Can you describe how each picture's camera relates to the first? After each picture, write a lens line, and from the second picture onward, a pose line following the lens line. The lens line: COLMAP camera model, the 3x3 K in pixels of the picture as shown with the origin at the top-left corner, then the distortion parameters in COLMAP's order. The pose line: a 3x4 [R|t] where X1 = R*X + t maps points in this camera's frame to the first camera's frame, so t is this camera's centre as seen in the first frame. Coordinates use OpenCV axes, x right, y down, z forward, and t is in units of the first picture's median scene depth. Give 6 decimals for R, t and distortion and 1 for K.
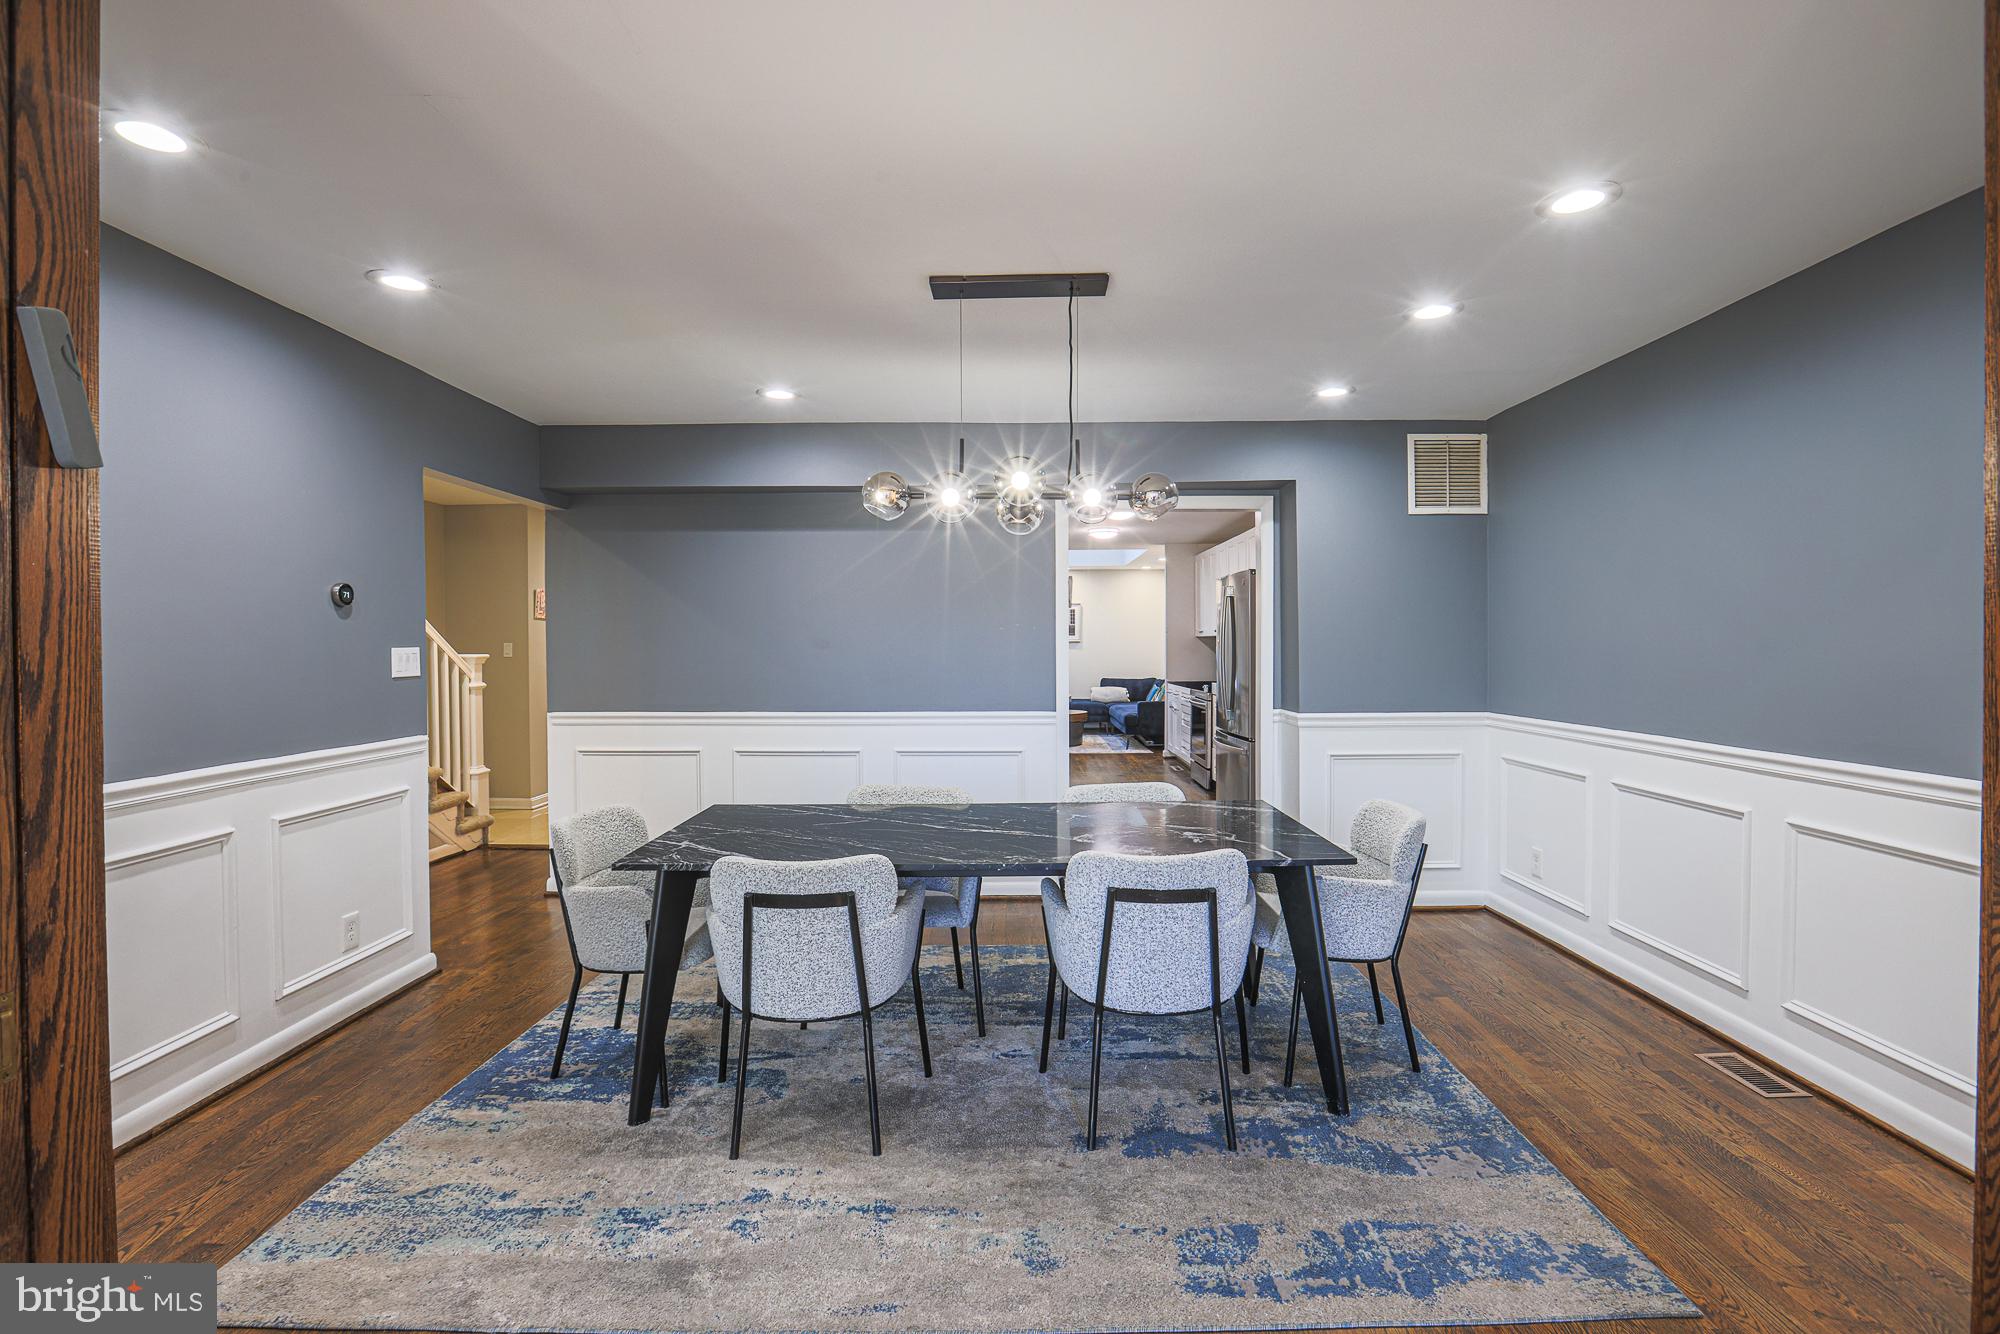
lens RADIAL K [[925.1, 0, 1002.4], [0, 925.1, 650.0], [0, 0, 1]] dist [-0.049190, 0.017751]
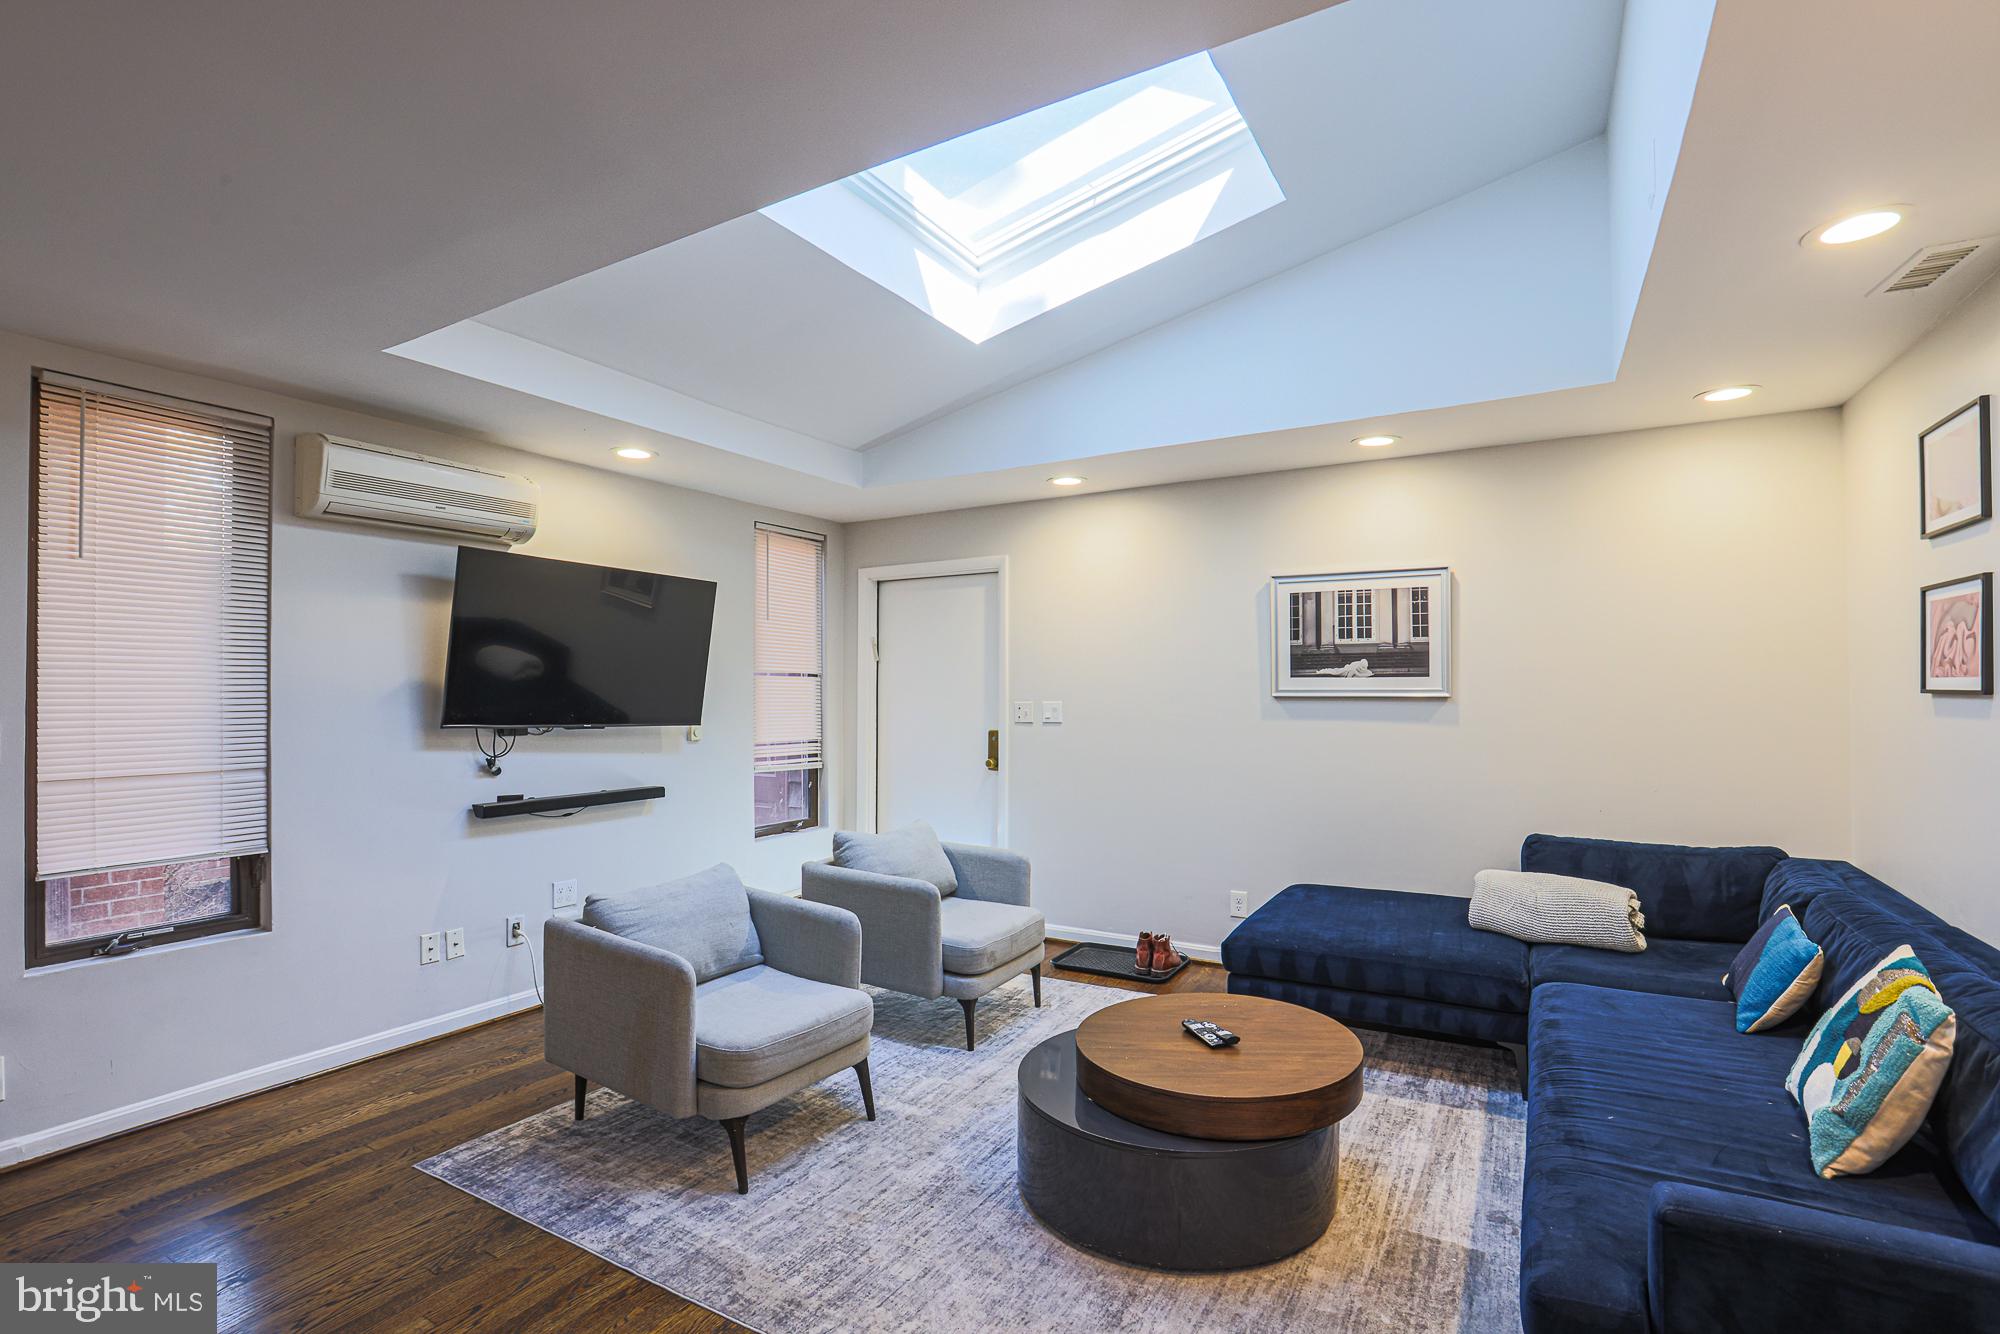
lens RADIAL K [[925.1, 0, 978.9], [0, 925.1, 692.1], [0, 0, 1]] dist [-0.049190, 0.017751]
pose [[0.862446, 0.002792, -0.506141, 0.531163], [-0.003704, 0.999993, -0.000796, -0.051799], [0.506135, 0.002561, 0.862451, 3.522567]]
